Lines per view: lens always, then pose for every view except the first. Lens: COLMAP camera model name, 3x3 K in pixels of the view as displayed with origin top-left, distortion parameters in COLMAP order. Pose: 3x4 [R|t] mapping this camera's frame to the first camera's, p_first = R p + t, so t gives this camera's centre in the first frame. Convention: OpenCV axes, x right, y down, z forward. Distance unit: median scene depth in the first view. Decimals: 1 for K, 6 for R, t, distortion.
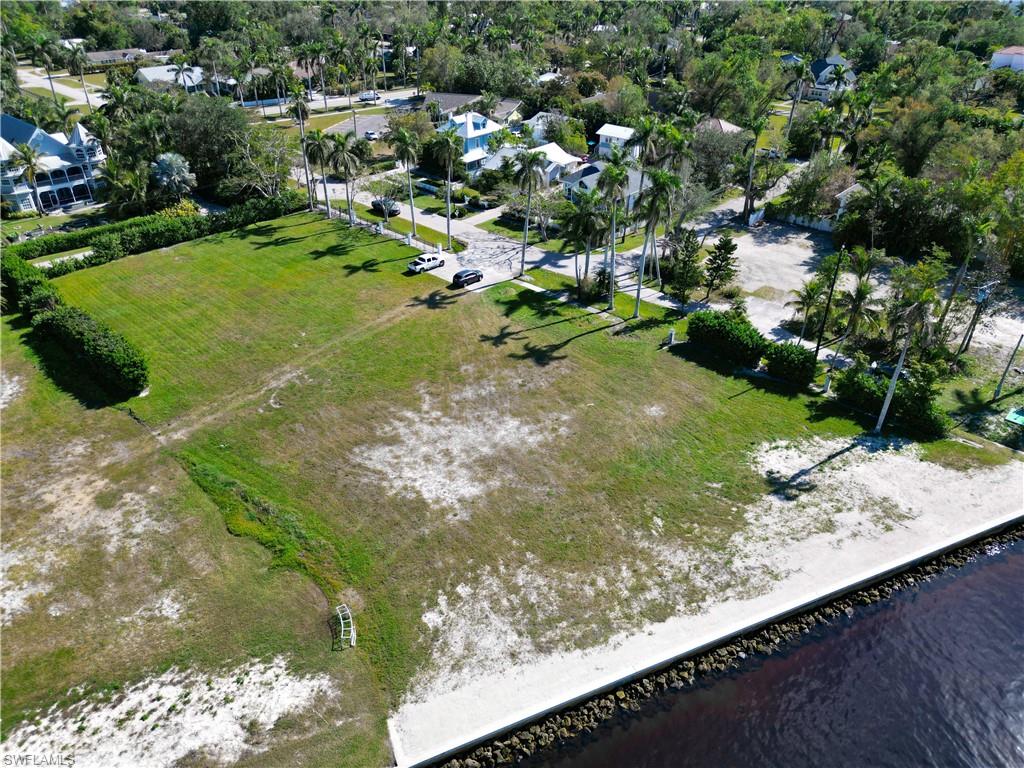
lens RADIAL K [[717.6, 0, 513.6], [0, 717.6, 387.4], [0, 0, 1]] dist [0.065727, -0.056678]
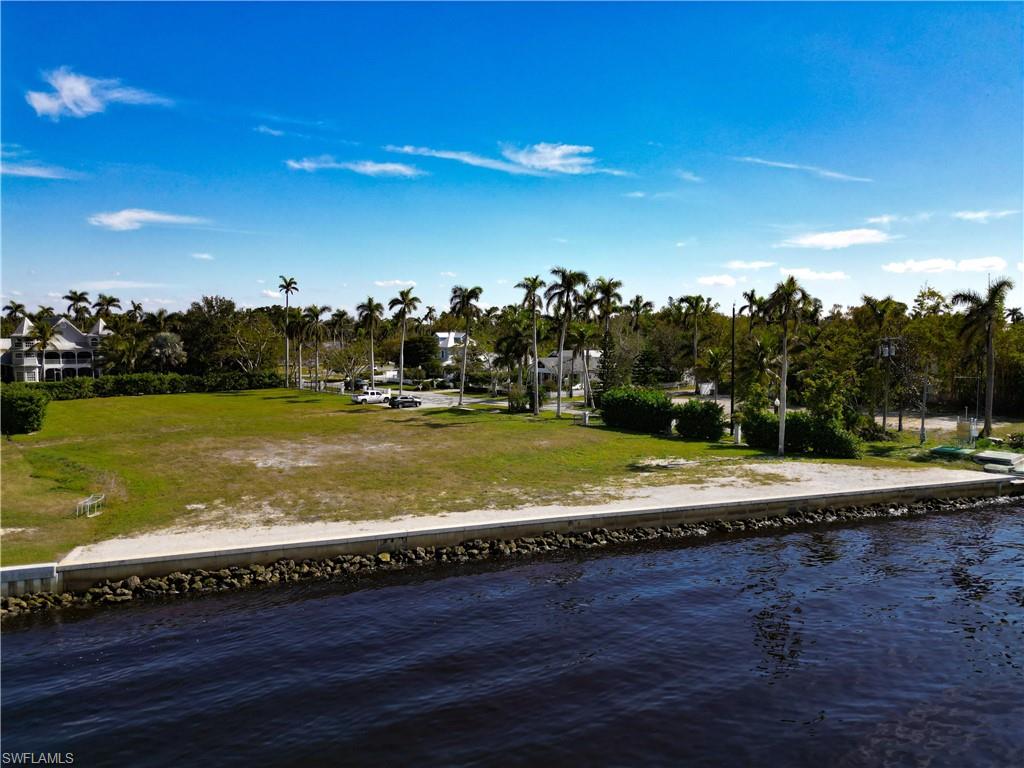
lens RADIAL K [[717.6, 0, 513.6], [0, 717.6, 387.4], [0, 0, 1]] dist [0.065727, -0.056678]
pose [[0.997292, 0.006742, -0.073238, 0.234591], [-0.040072, 0.884817, -0.464212, 0.420079], [0.061673, 0.465890, 0.882691, 0.146257]]
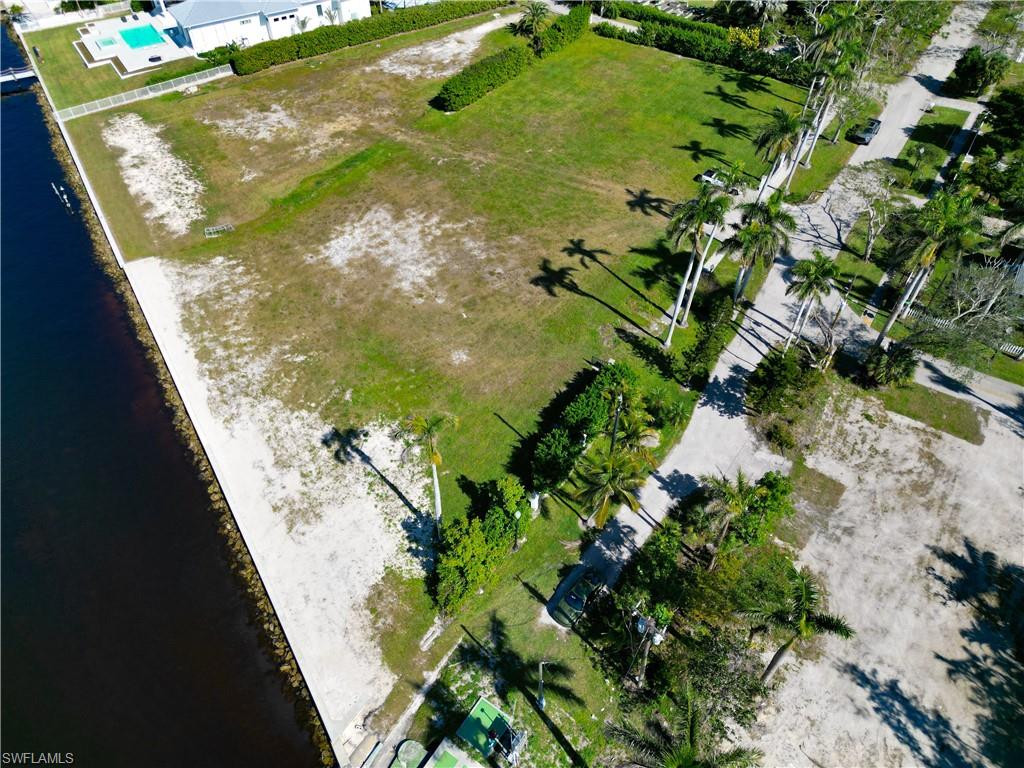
lens RADIAL K [[717.6, 0, 513.6], [0, 717.6, 387.4], [0, 0, 1]] dist [0.065727, -0.056678]
pose [[0.146121, 0.718058, -0.680471, 0.957895], [-0.526179, 0.638898, 0.561200, -0.564169], [0.837726, 0.276046, 0.471183, 0.629520]]
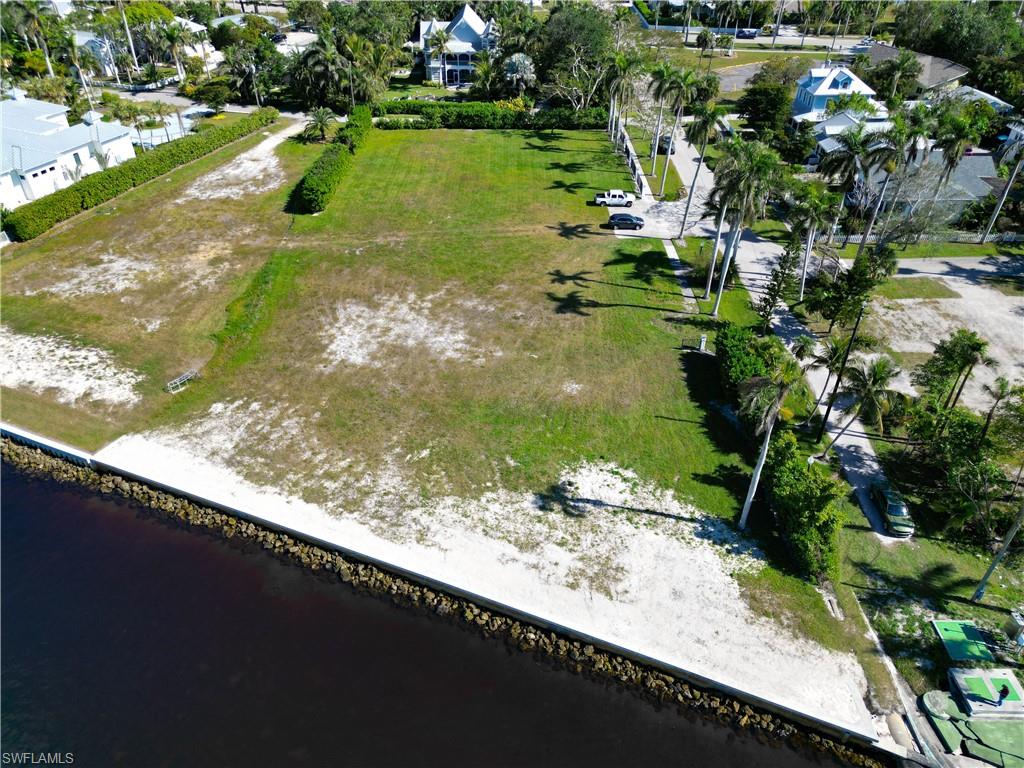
lens RADIAL K [[717.6, 0, 513.6], [0, 717.6, 387.4], [0, 0, 1]] dist [0.065727, -0.056678]
pose [[0.679920, 0.436084, -0.589524, 0.729254], [-0.390163, 0.895845, 0.212687, -0.143961], [0.620872, 0.085400, 0.779247, 0.226560]]
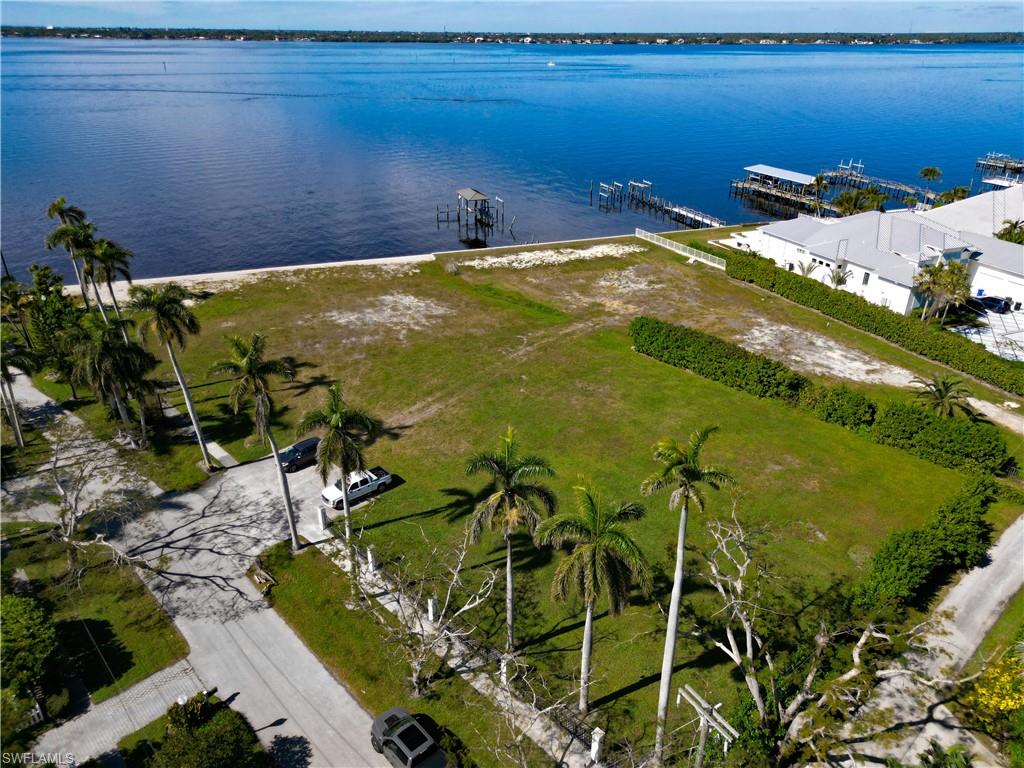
lens RADIAL K [[717.6, 0, 513.6], [0, 717.6, 387.4], [0, 0, 1]] dist [0.065727, -0.056678]
pose [[-0.998074, -0.033299, 0.052332, -0.405896], [0.026870, 0.528305, 0.848629, -1.045988], [-0.055906, 0.848401, -0.526393, 1.831720]]
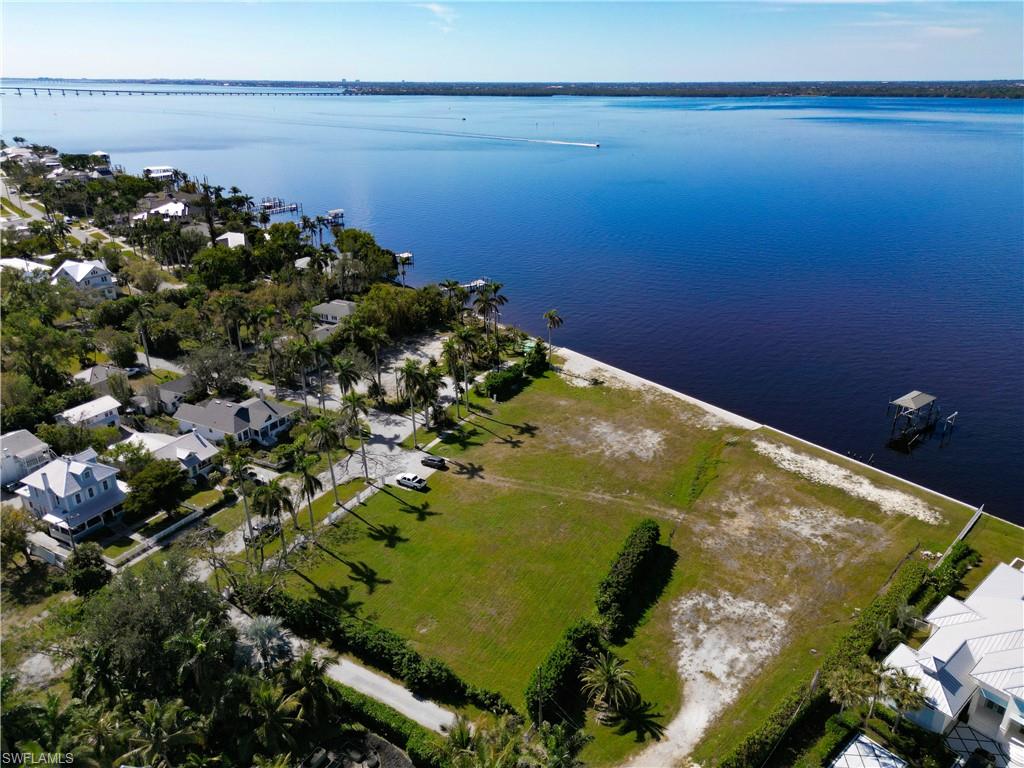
lens RADIAL K [[710.1, 0, 499.0], [0, 710.1, 384.8], [0, 0, 1]] dist [0.038213, -0.002947]
pose [[-0.234686, -0.377463, 0.895792, -1.768652], [0.519480, 0.730202, 0.443785, -1.126900], [-0.821622, 0.569497, 0.024716, 1.124211]]
